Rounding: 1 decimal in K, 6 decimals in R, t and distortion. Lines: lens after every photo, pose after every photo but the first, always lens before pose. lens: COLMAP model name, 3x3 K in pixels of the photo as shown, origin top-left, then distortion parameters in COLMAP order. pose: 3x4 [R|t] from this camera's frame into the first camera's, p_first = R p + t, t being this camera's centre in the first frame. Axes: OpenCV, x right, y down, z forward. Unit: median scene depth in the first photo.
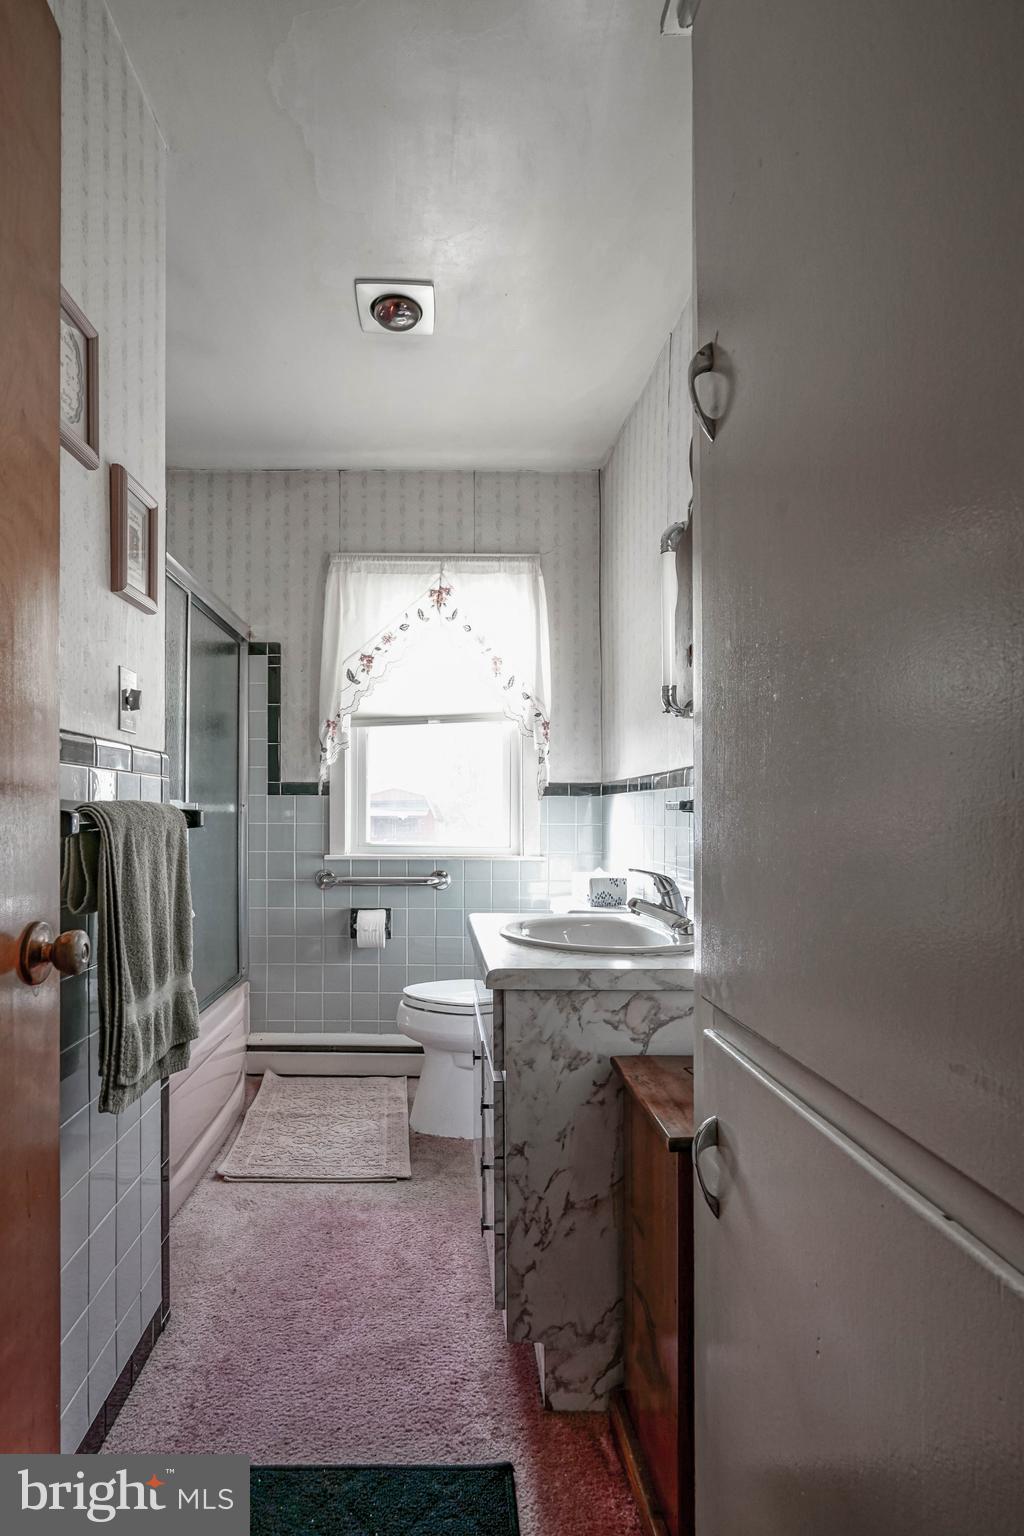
lens RADIAL K [[710.6, 0, 442.3], [0, 710.6, 818.7], [0, 0, 1]] dist [-0.006058, 0.003453]
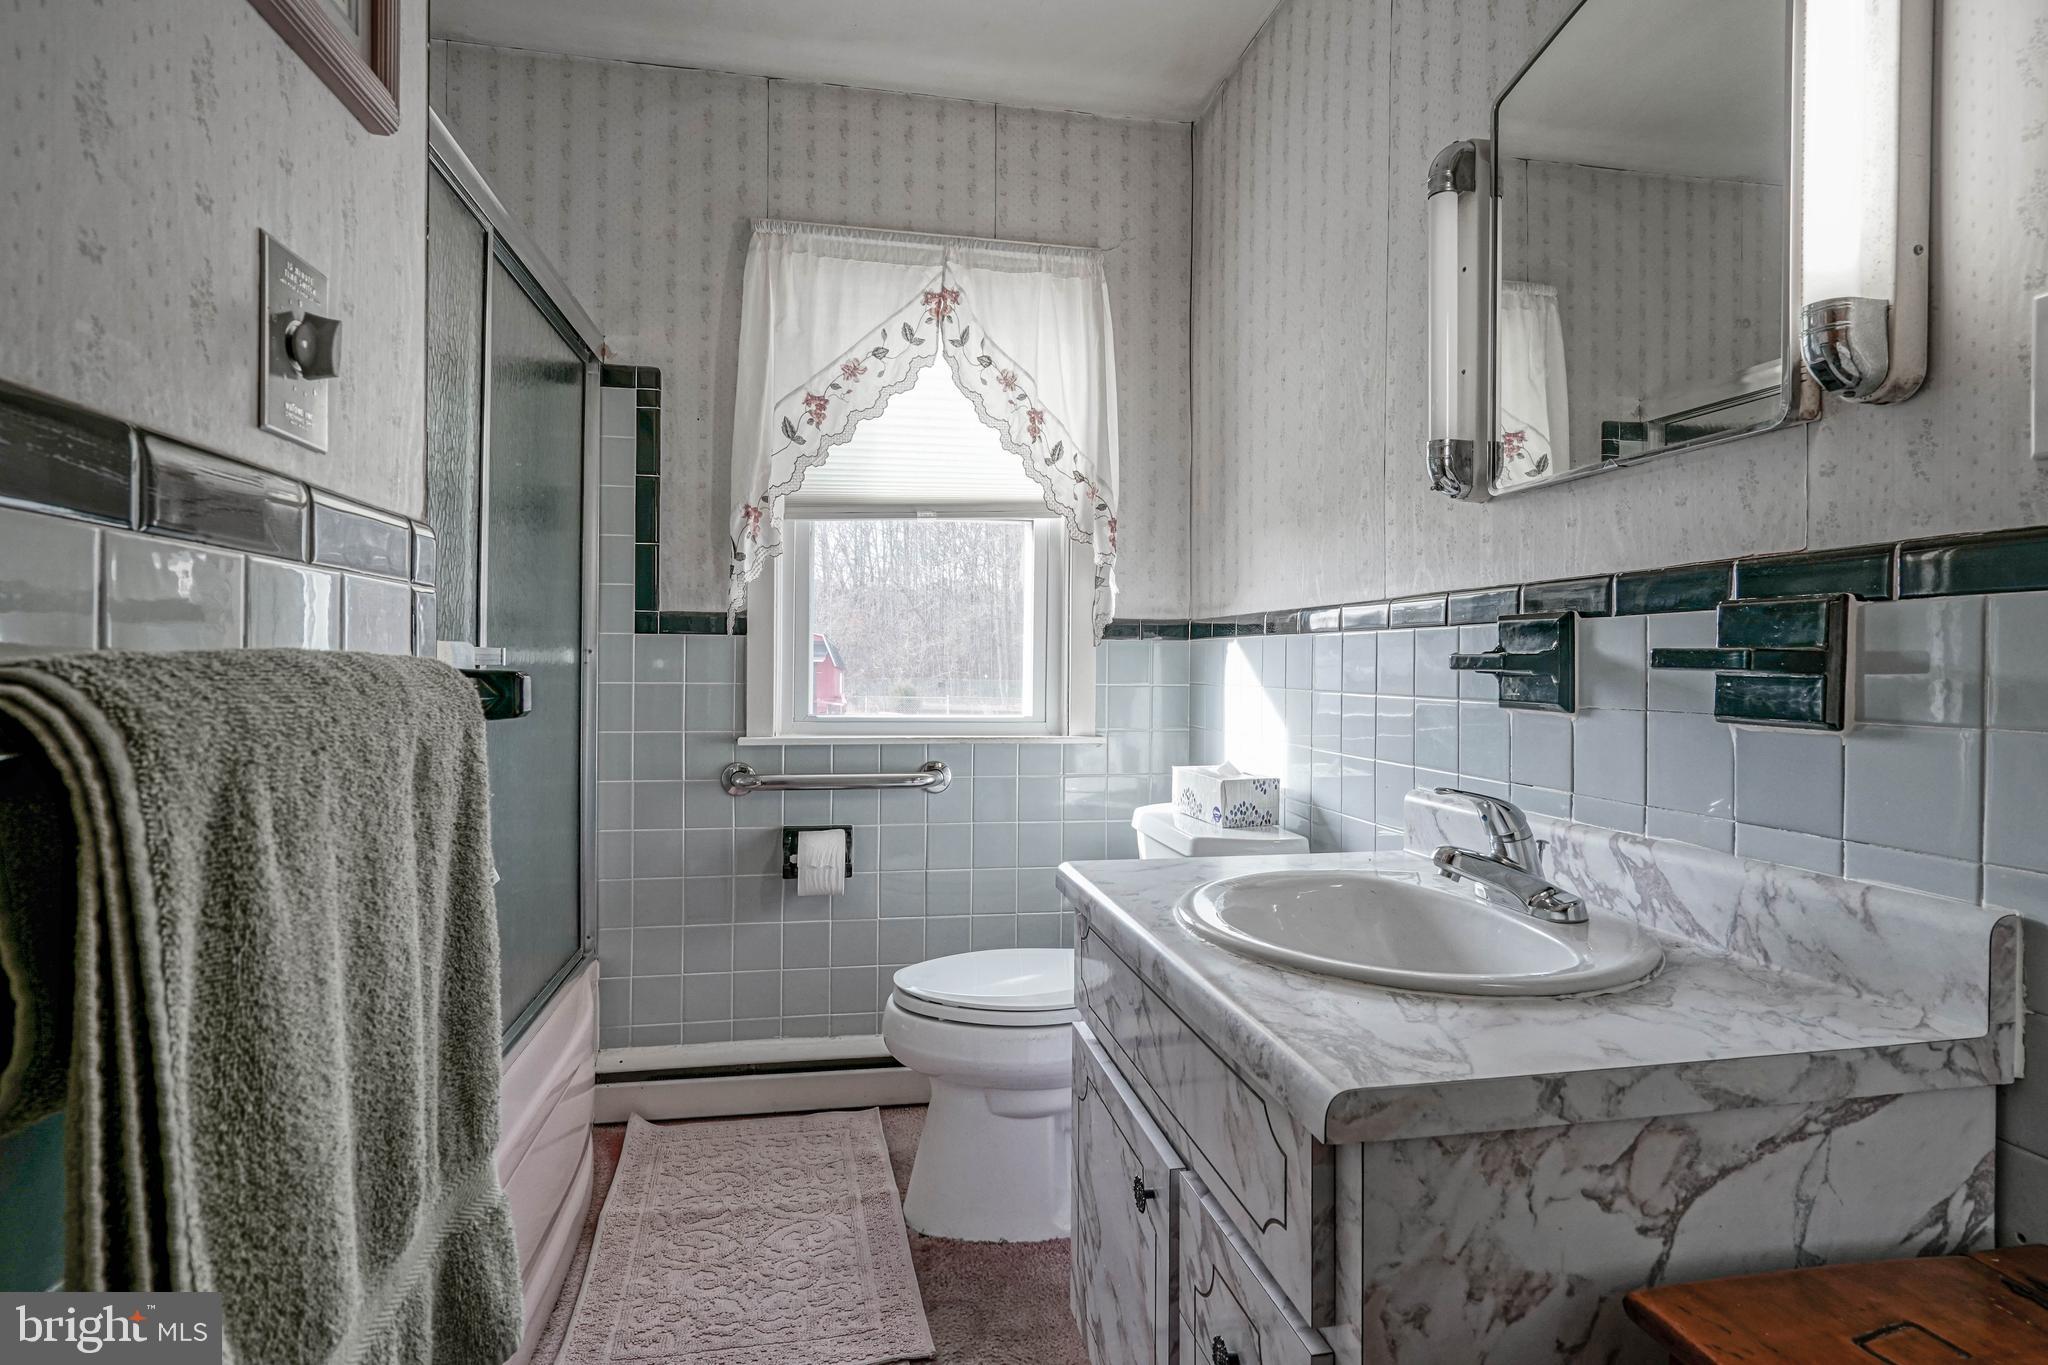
lens RADIAL K [[947.4, 0, 1019.7], [0, 947.4, 667.2], [0, 0, 1]] dist [-0.006058, 0.003453]
pose [[0.985202, 0.003830, 0.171354, -0.074075], [-0.003676, 0.999993, -0.001215, -0.006798], [-0.171358, 0.000568, 0.985209, 0.204118]]
